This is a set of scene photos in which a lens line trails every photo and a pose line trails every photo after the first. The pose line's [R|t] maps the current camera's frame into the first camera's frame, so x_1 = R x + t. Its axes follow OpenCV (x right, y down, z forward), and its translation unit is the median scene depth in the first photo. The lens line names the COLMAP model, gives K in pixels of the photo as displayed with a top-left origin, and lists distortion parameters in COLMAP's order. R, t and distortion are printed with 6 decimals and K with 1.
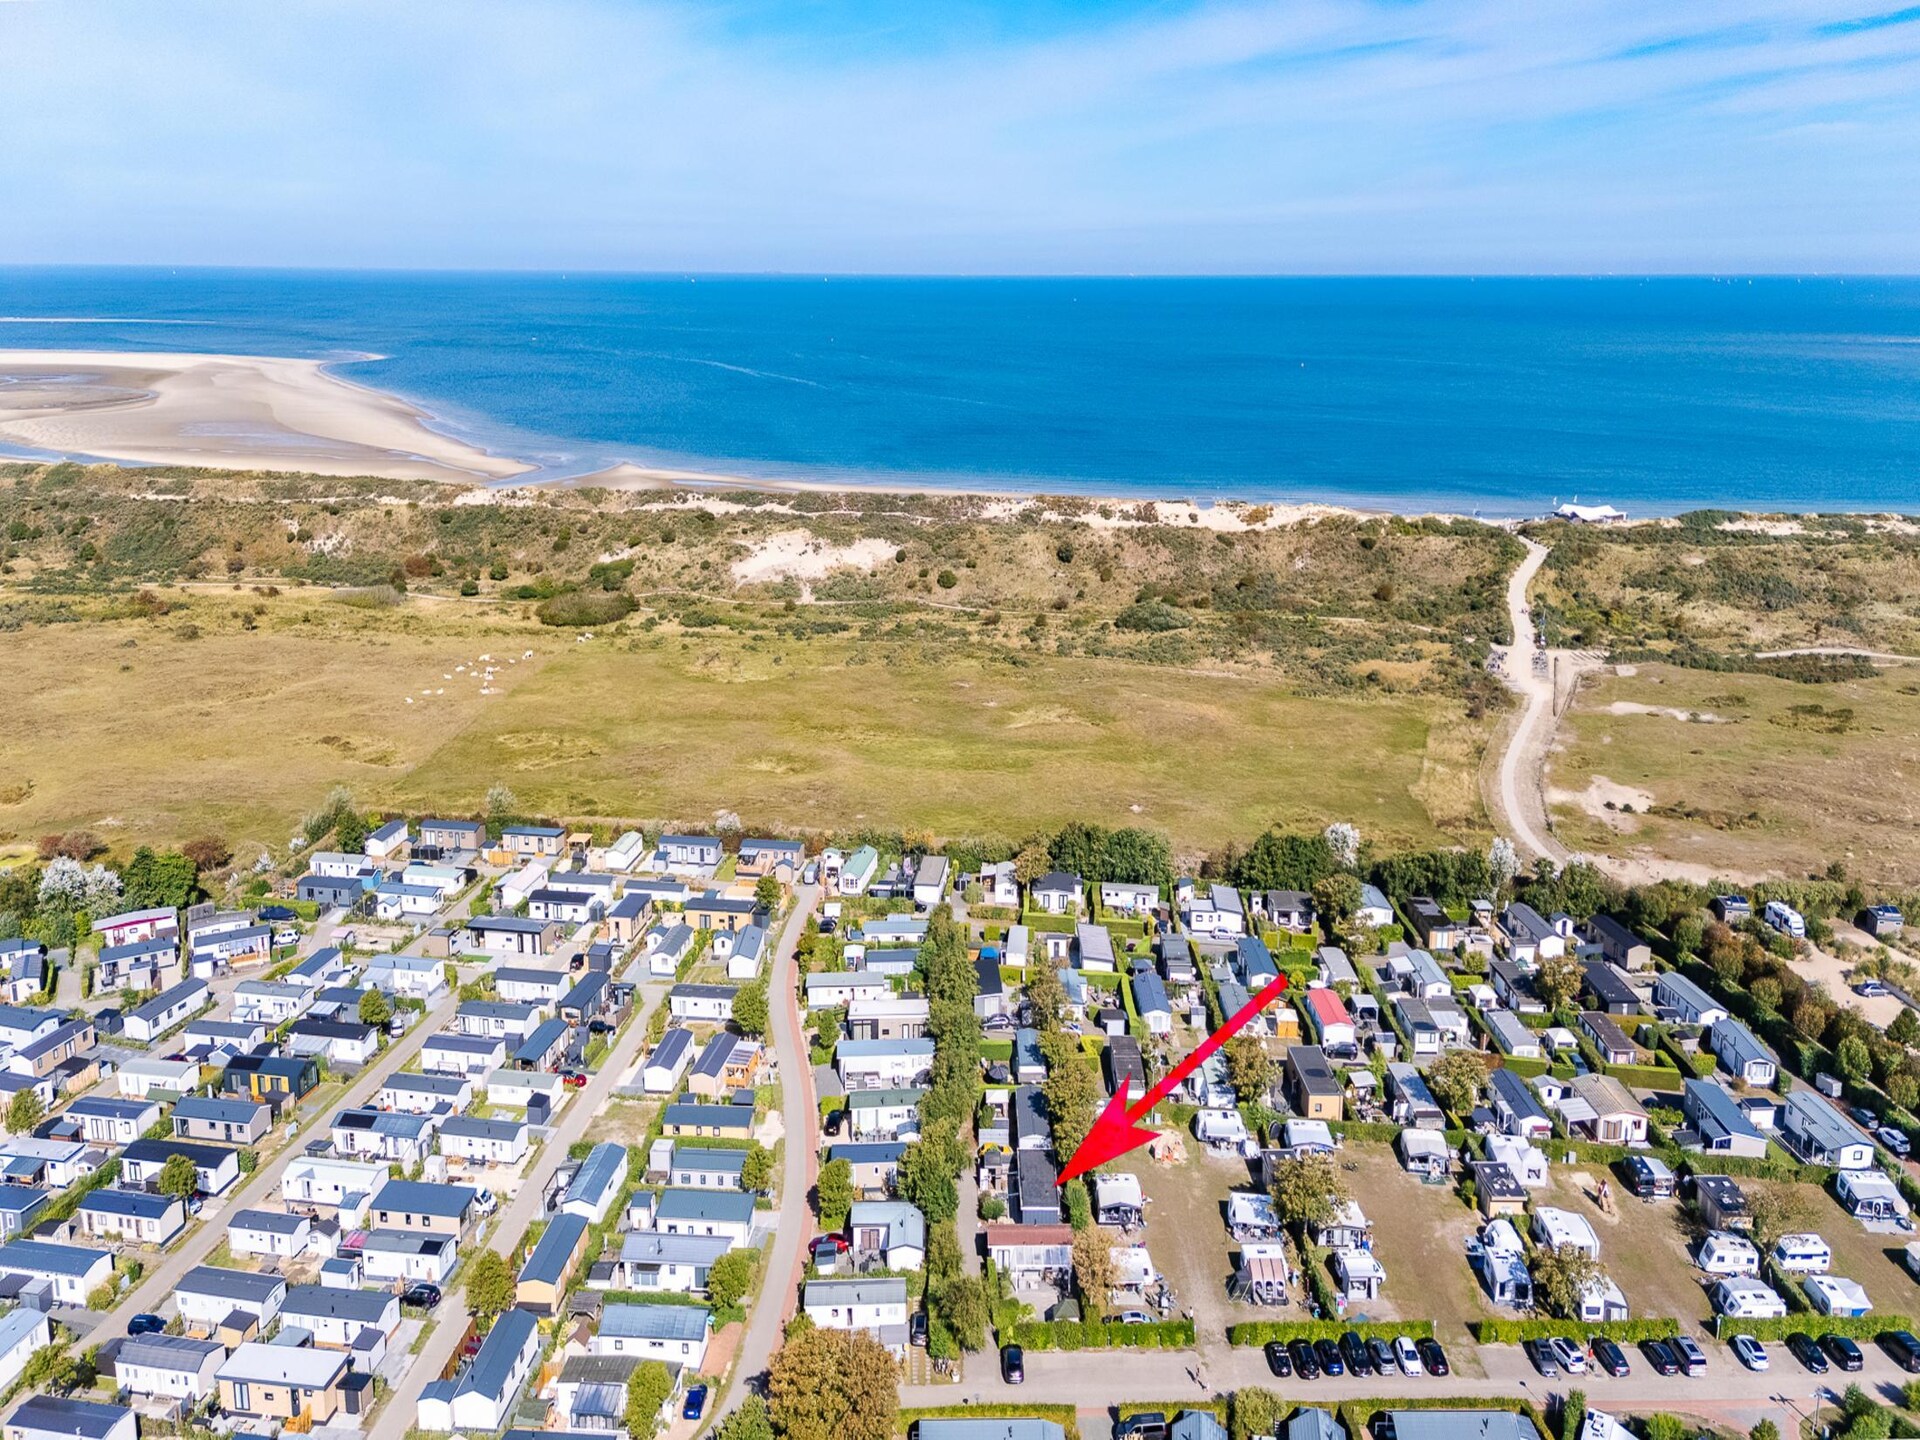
lens RADIAL K [[1371.1, 0, 960.0], [0, 1371.1, 720.0], [0, 0, 1]] dist [0.080437, -0.067402]
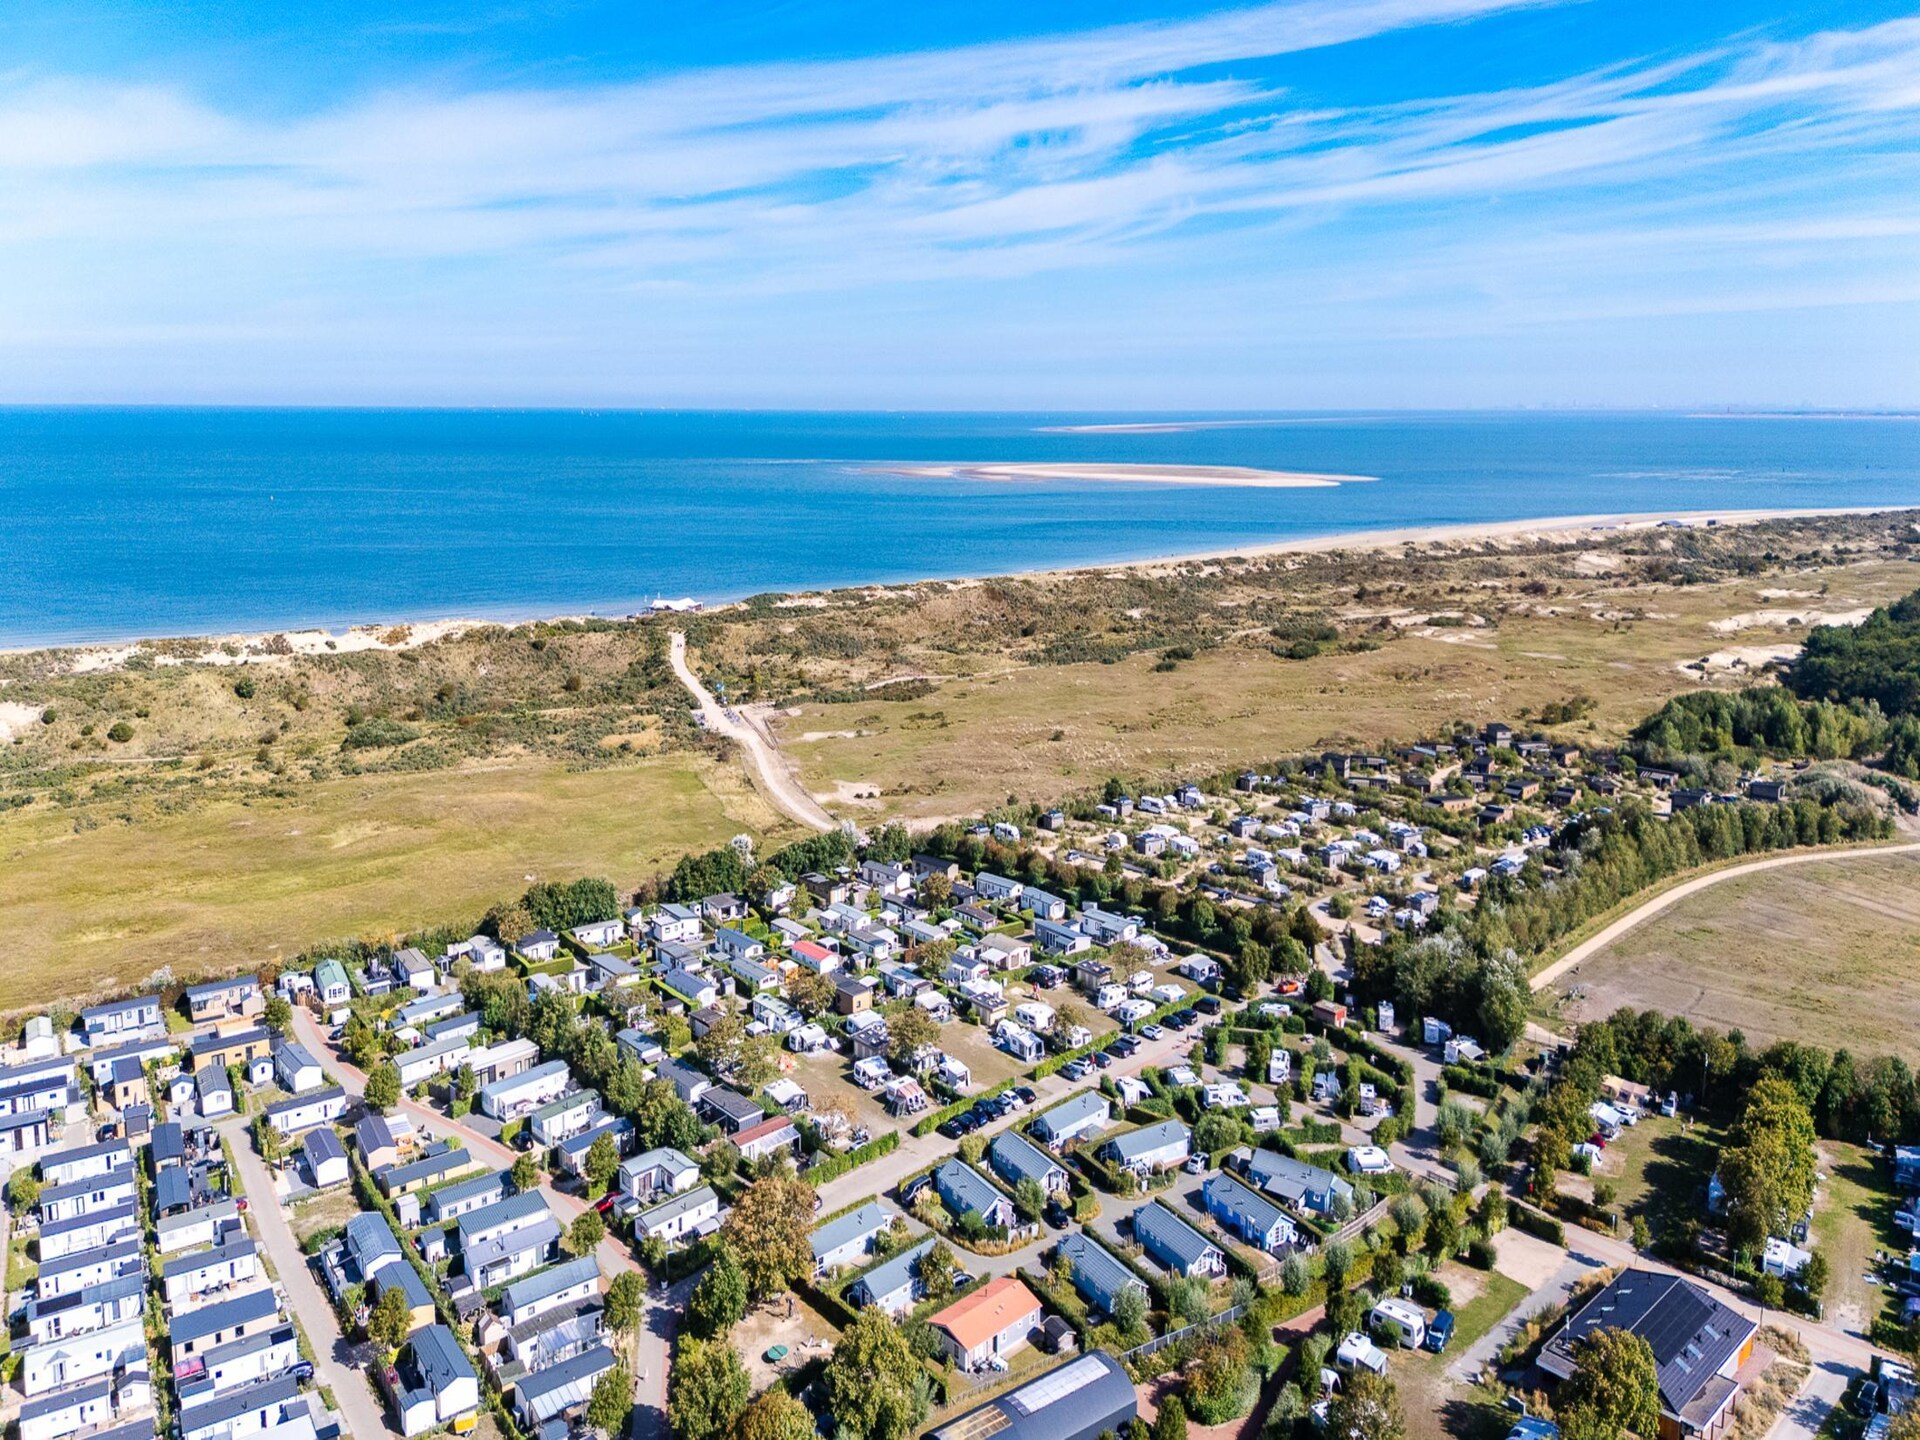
lens RADIAL K [[1398.0, 0, 894.8], [0, 1398.0, 718.7], [0, 0, 1]] dist [0.077221, -0.106236]
pose [[0.762510, -0.144924, 0.630536, -0.375815], [0.201677, 0.979272, -0.018811, 0.019921], [-0.614740, 0.141508, 0.775932, -0.110104]]
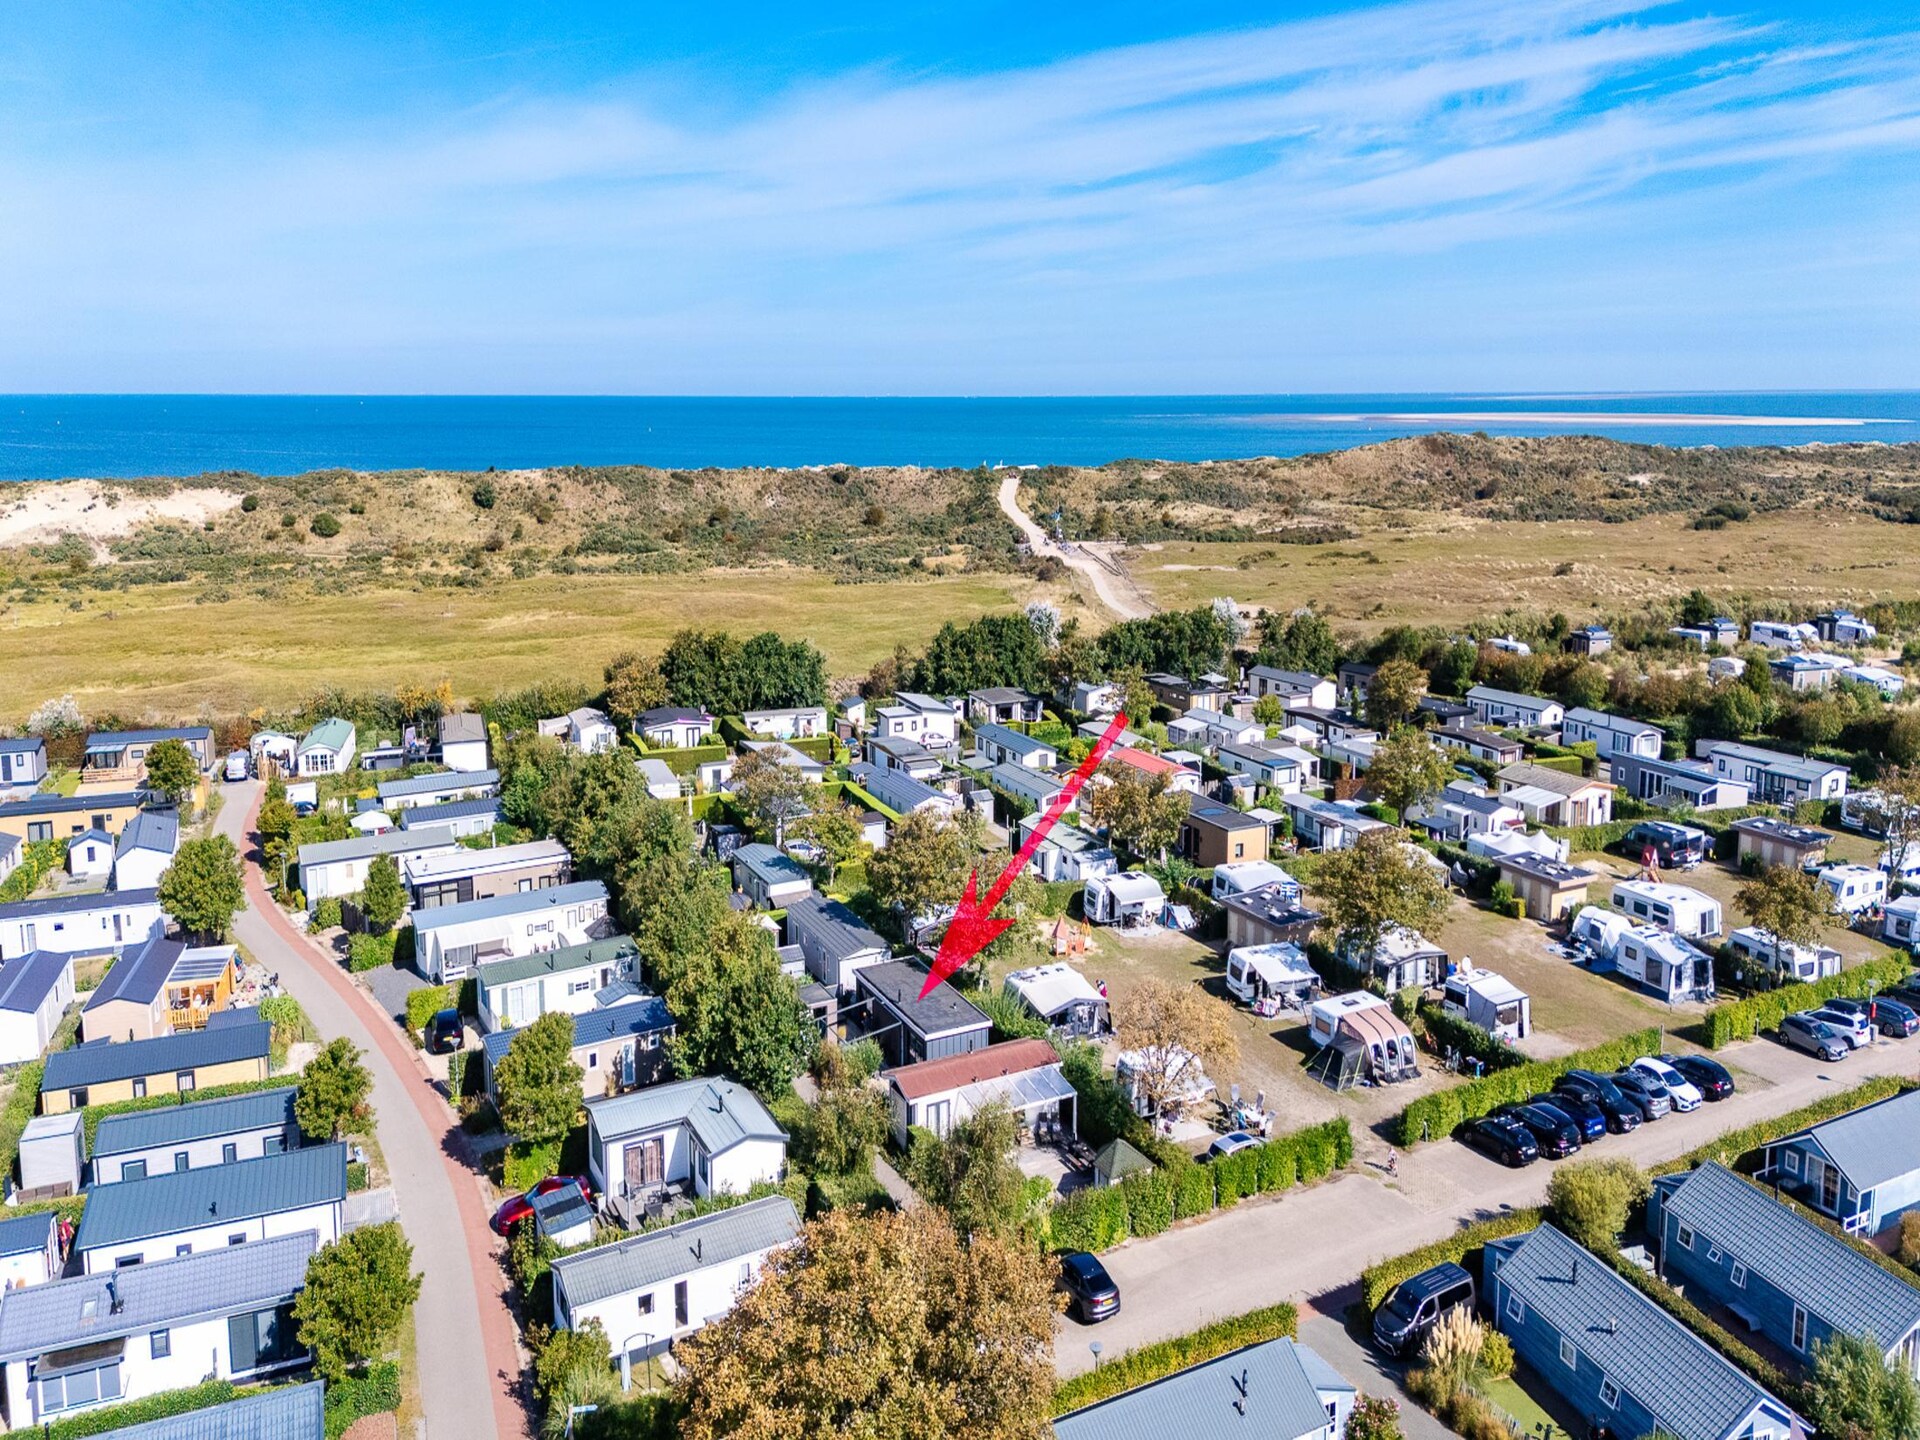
lens RADIAL K [[1371.1, 0, 960.0], [0, 1371.1, 720.0], [0, 0, 1]] dist [0.080437, -0.067402]
pose [[0.886967, -0.083670, 0.454191, -0.099589], [0.122982, 0.990733, -0.057656, 0.158910], [-0.445158, 0.106996, 0.889037, 0.313045]]
